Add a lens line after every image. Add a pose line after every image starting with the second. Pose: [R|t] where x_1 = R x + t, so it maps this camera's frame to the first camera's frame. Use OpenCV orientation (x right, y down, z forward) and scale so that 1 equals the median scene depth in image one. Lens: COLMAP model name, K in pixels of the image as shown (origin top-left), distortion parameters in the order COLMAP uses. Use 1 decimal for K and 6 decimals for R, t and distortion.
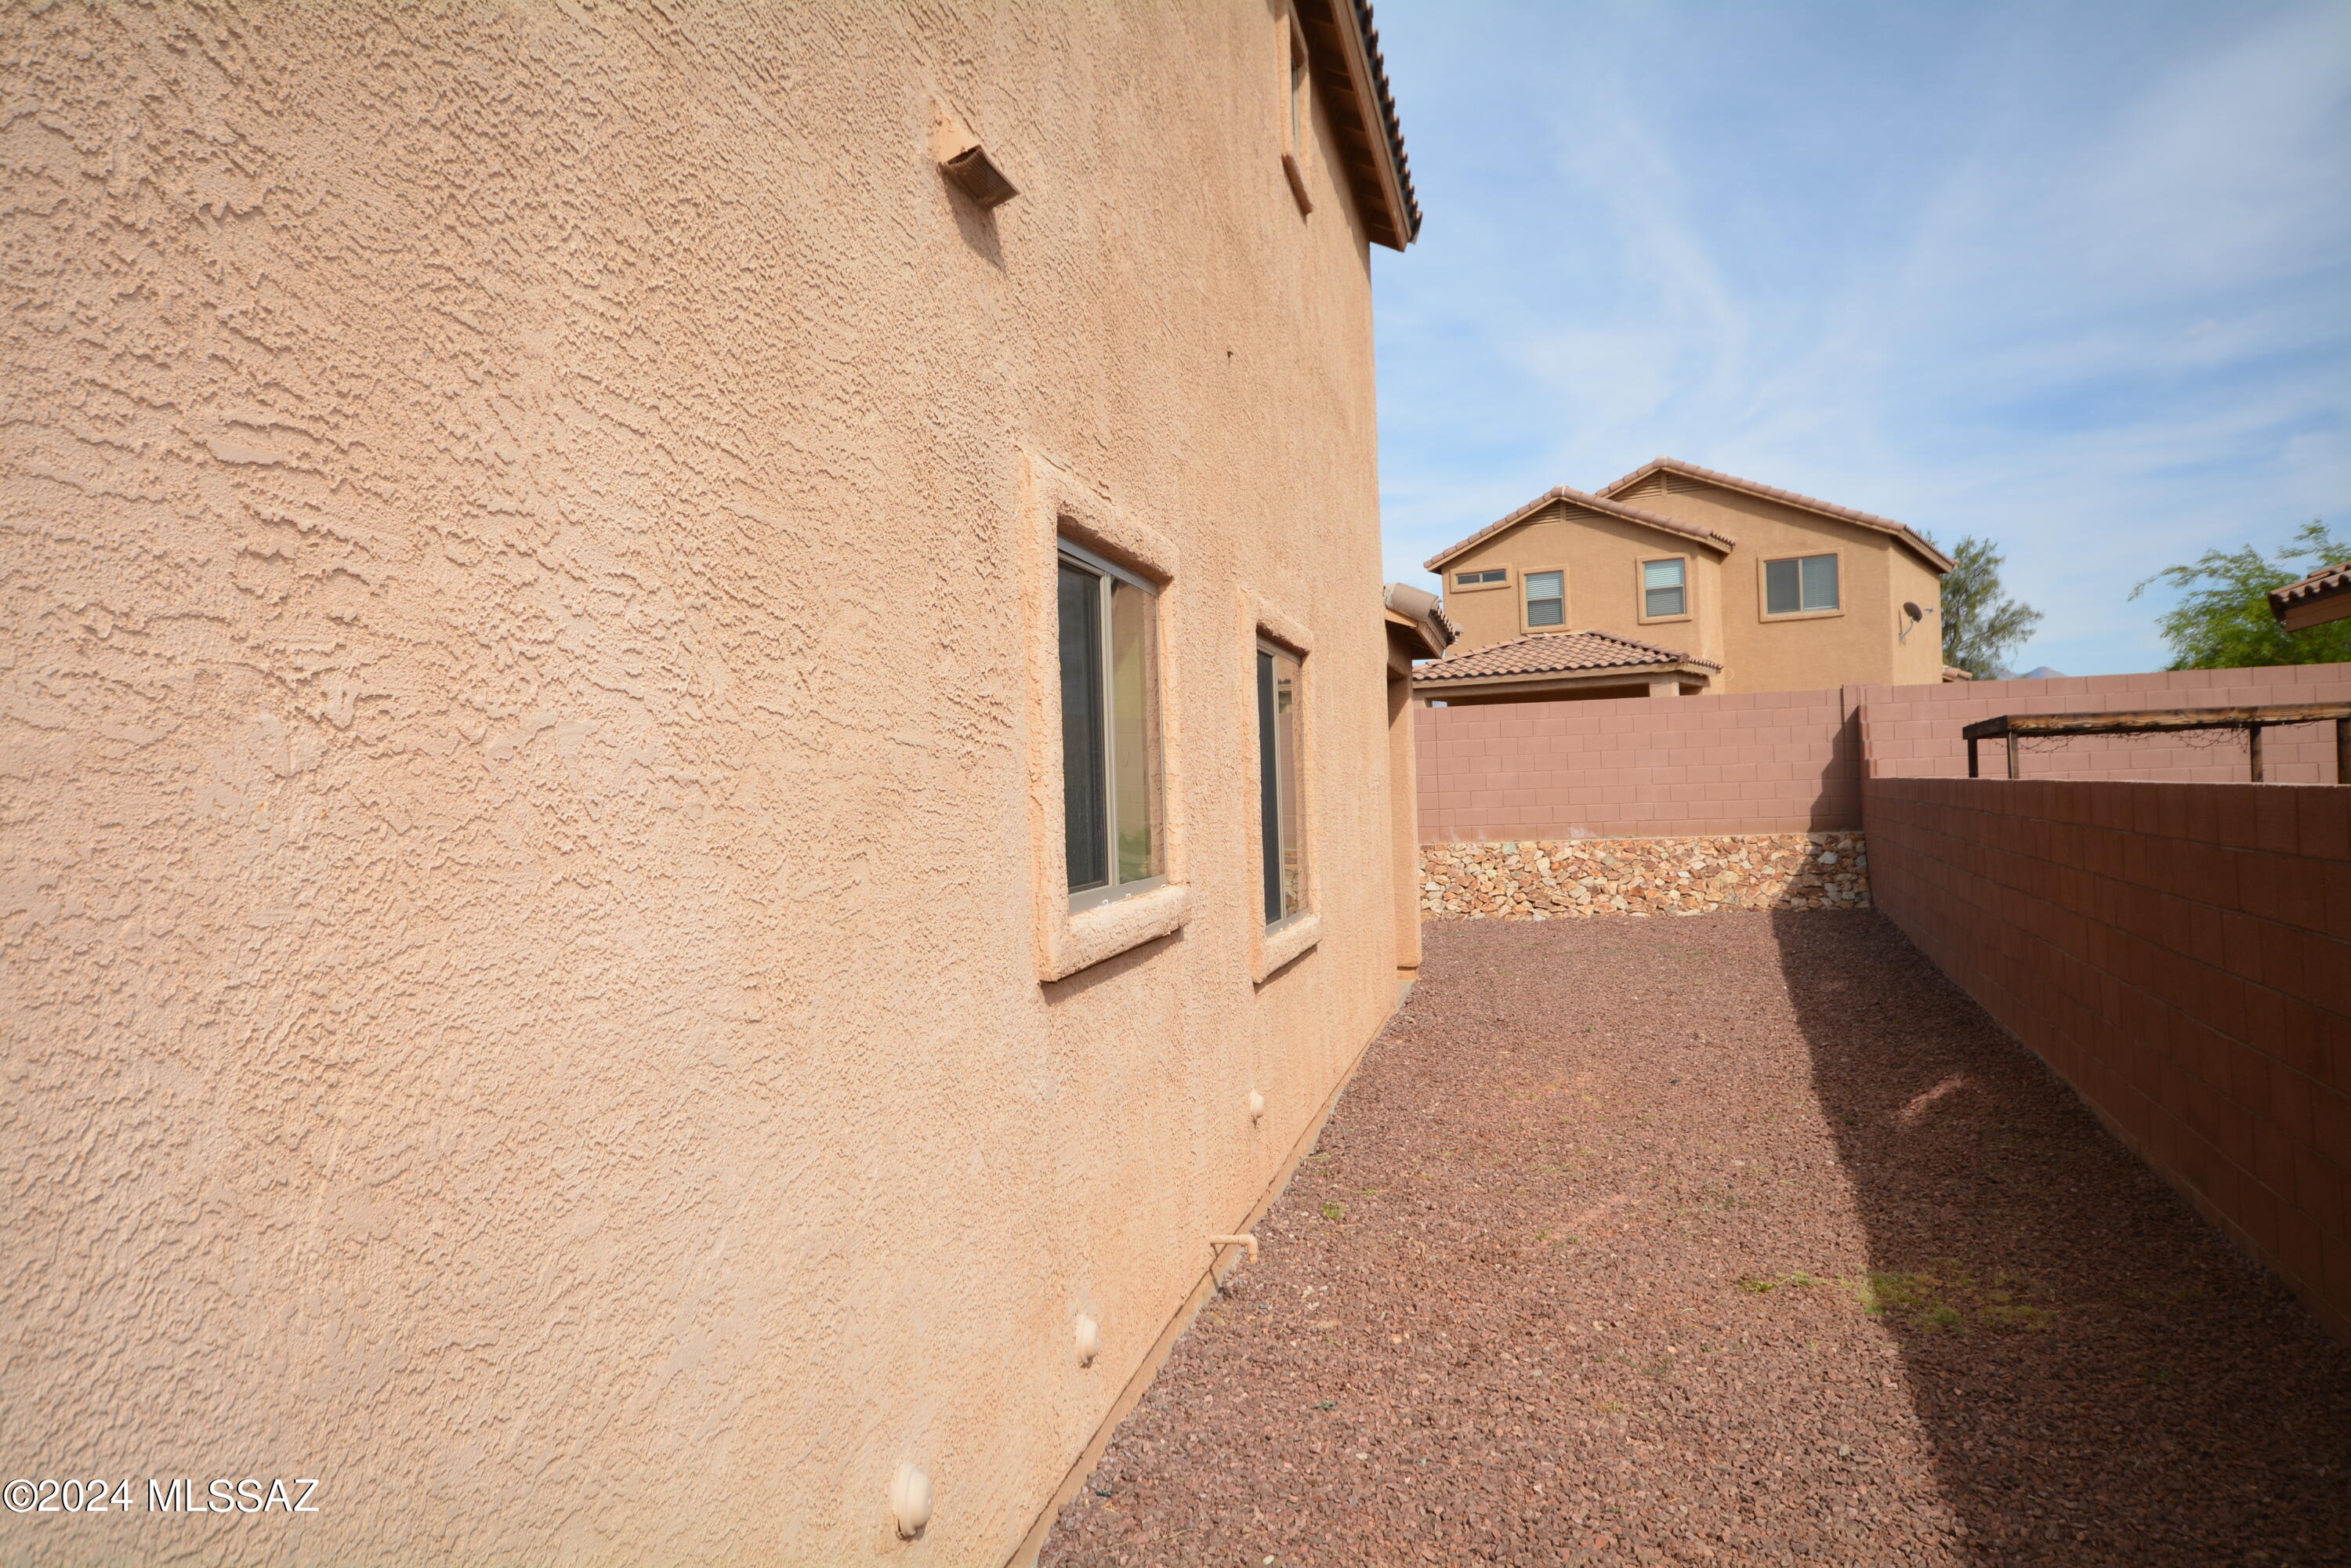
lens RADIAL K [[1694.0, 0, 1188.5], [0, 1694.0, 786.0], [0, 0, 1]] dist [-0.005474, 0.043494]
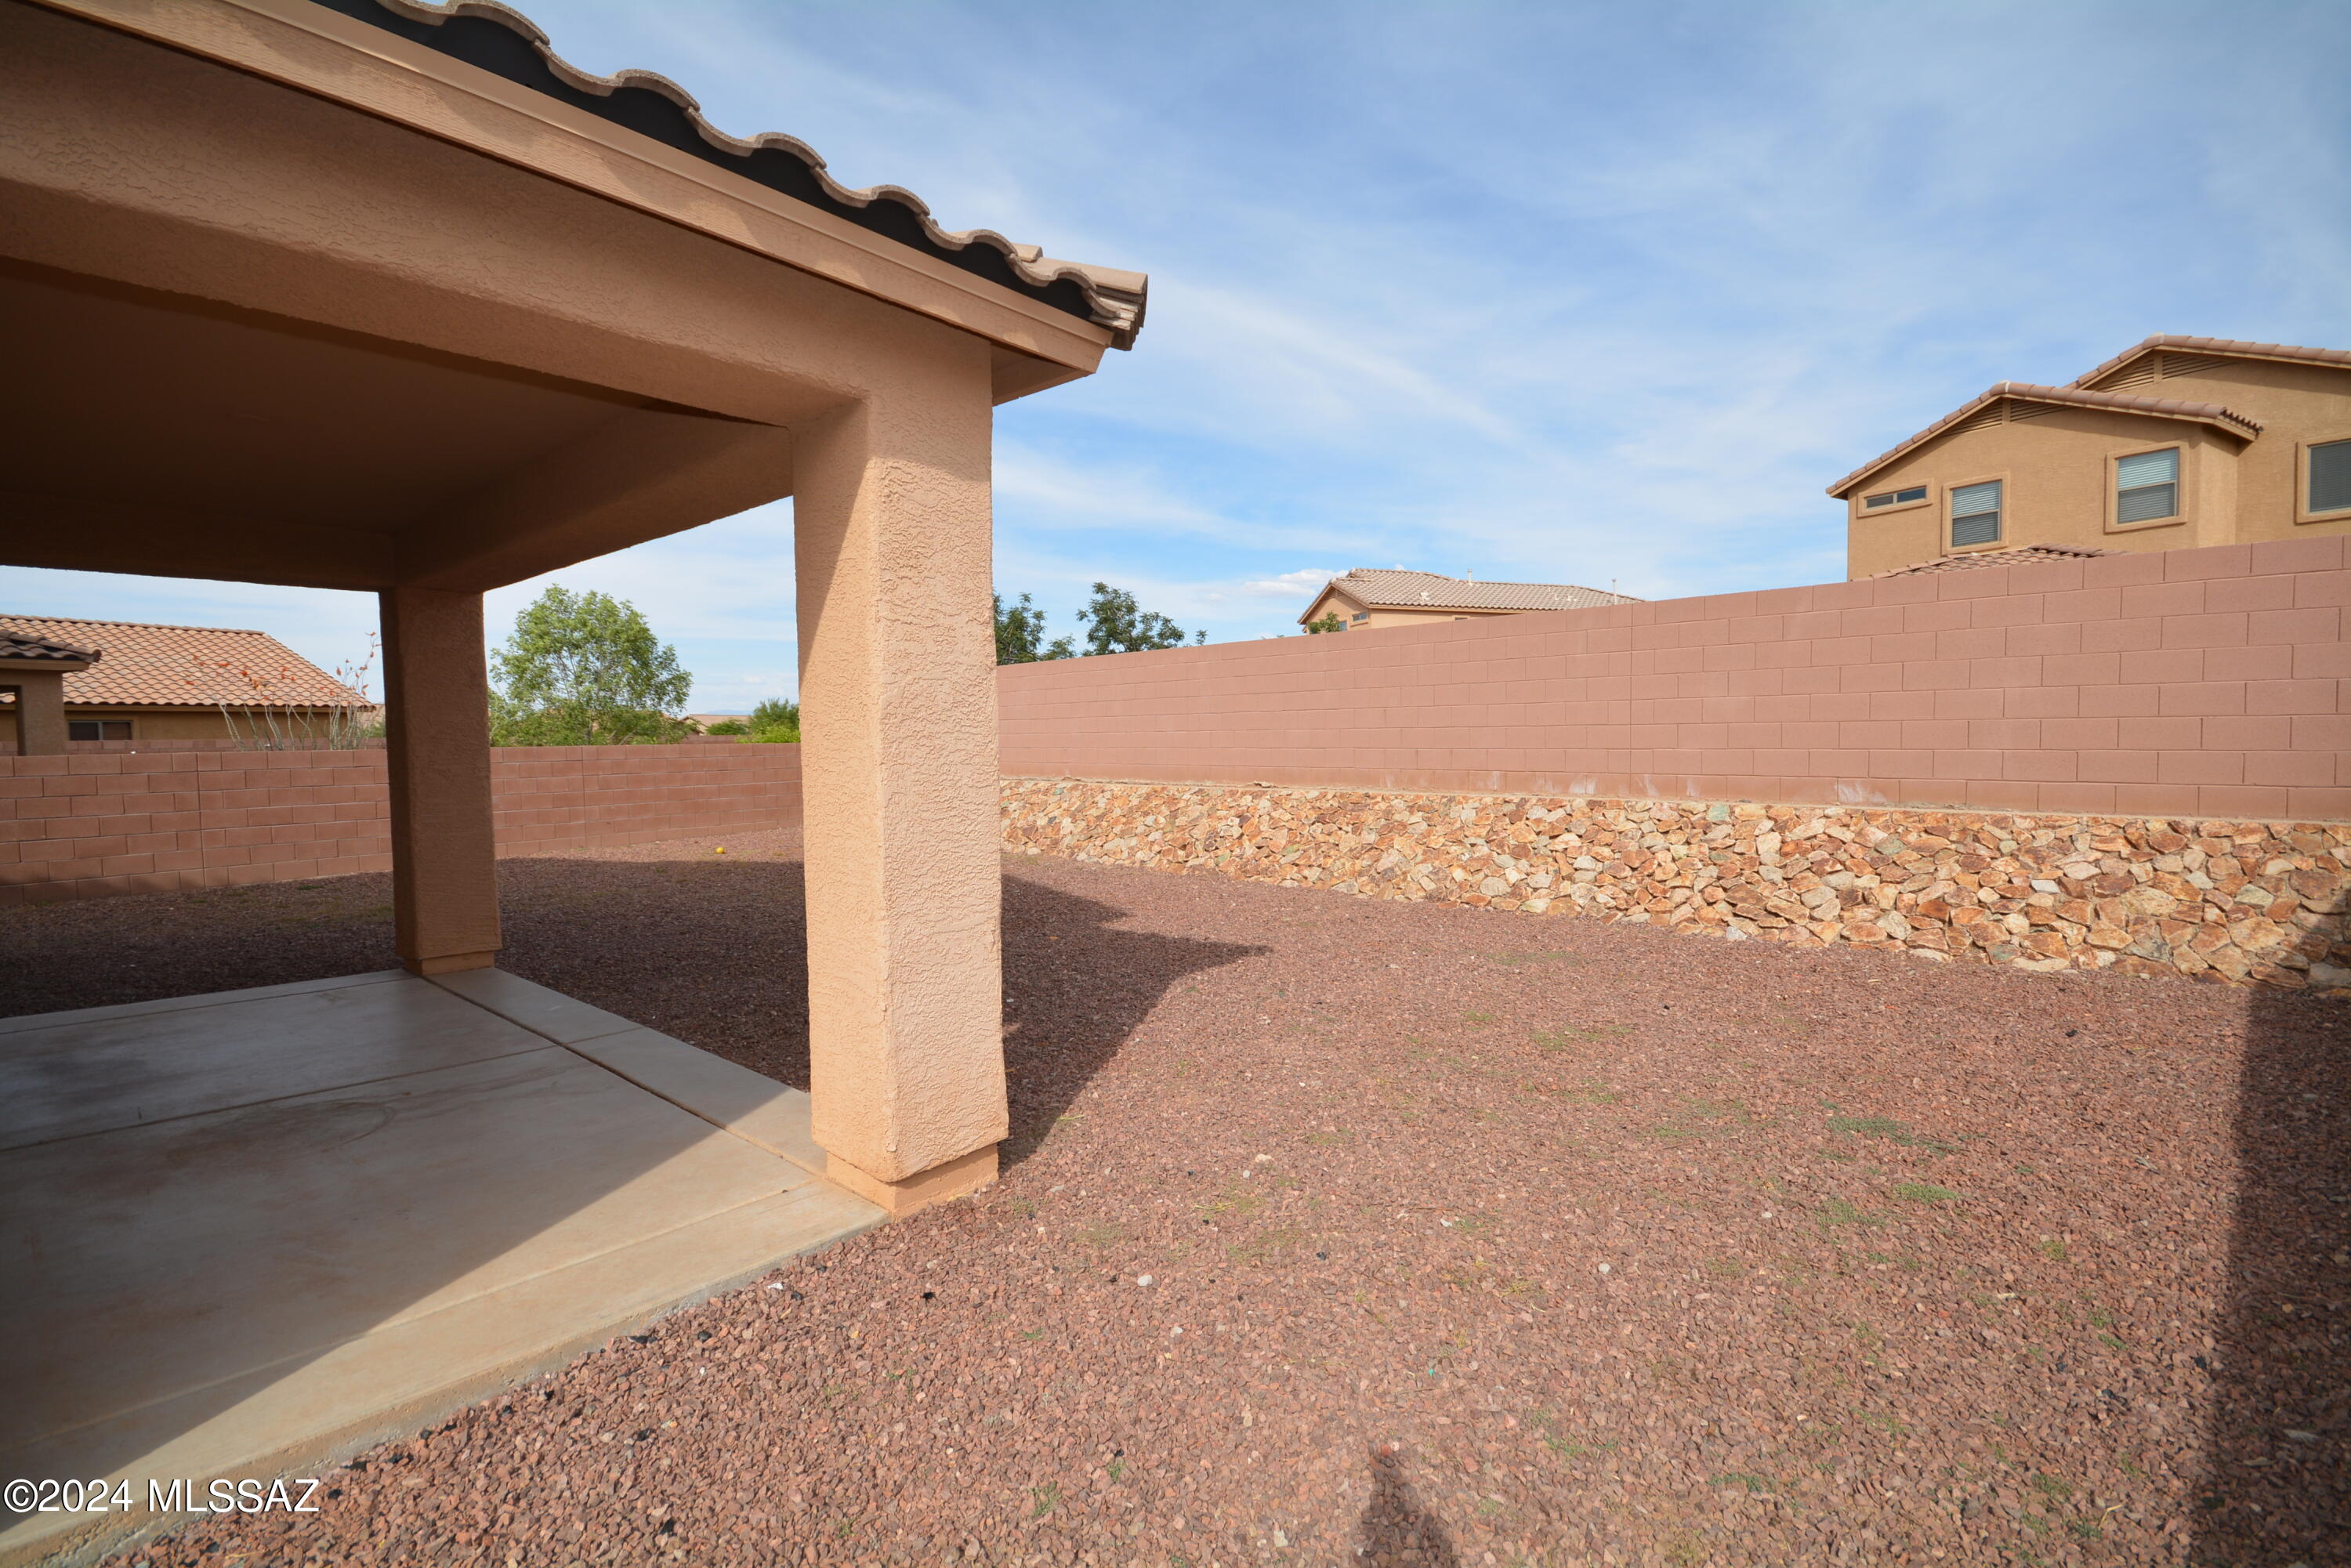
lens RADIAL K [[1026.9, 0, 1188.4], [0, 1026.9, 787.1], [0, 0, 1]] dist [0.005347, -0.010629]
pose [[0.877083, 0.048404, -0.477894, 0.142162], [-0.015215, 0.997210, 0.073079, 0.001021], [0.480098, -0.056825, 0.875372, 0.401126]]
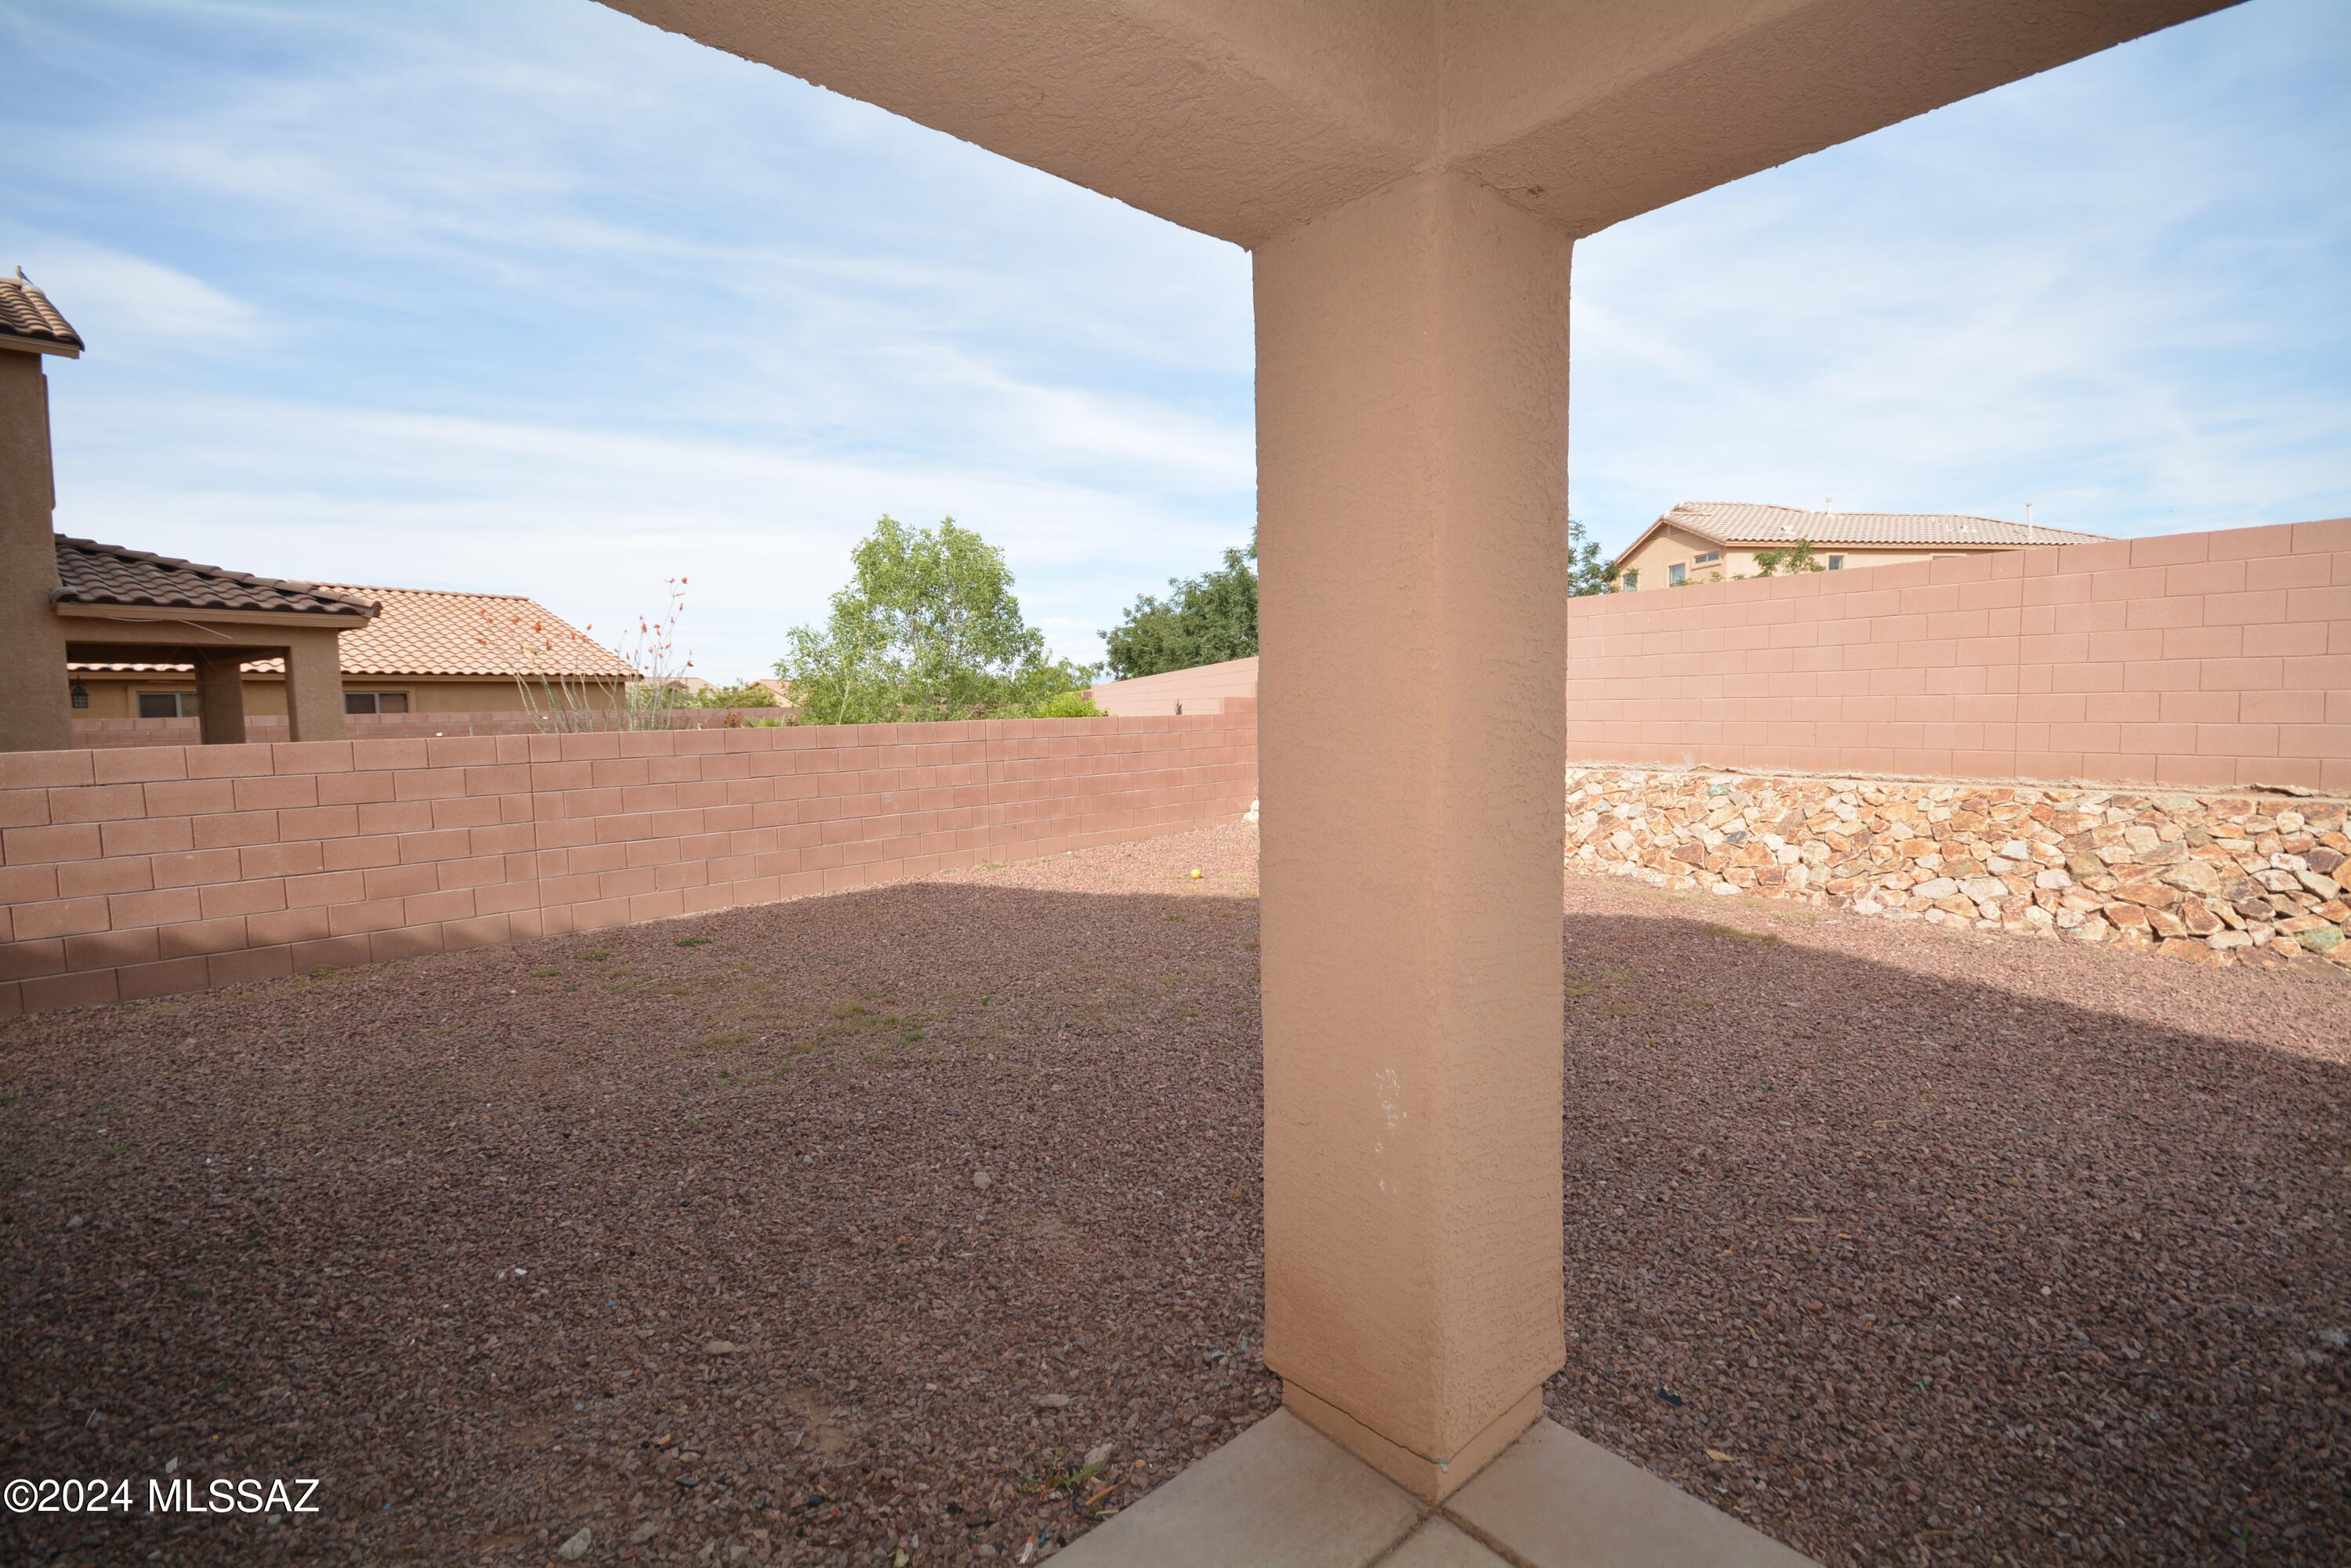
lens RADIAL K [[1026.9, 0, 1191.3], [0, 1026.9, 790.5], [0, 0, 1]] dist [0.005347, -0.010629]
pose [[0.799765, 0.070745, -0.596130, -0.088009], [-0.006354, 0.993974, 0.109435, 0.006786], [0.600280, -0.083734, 0.795395, 0.455309]]
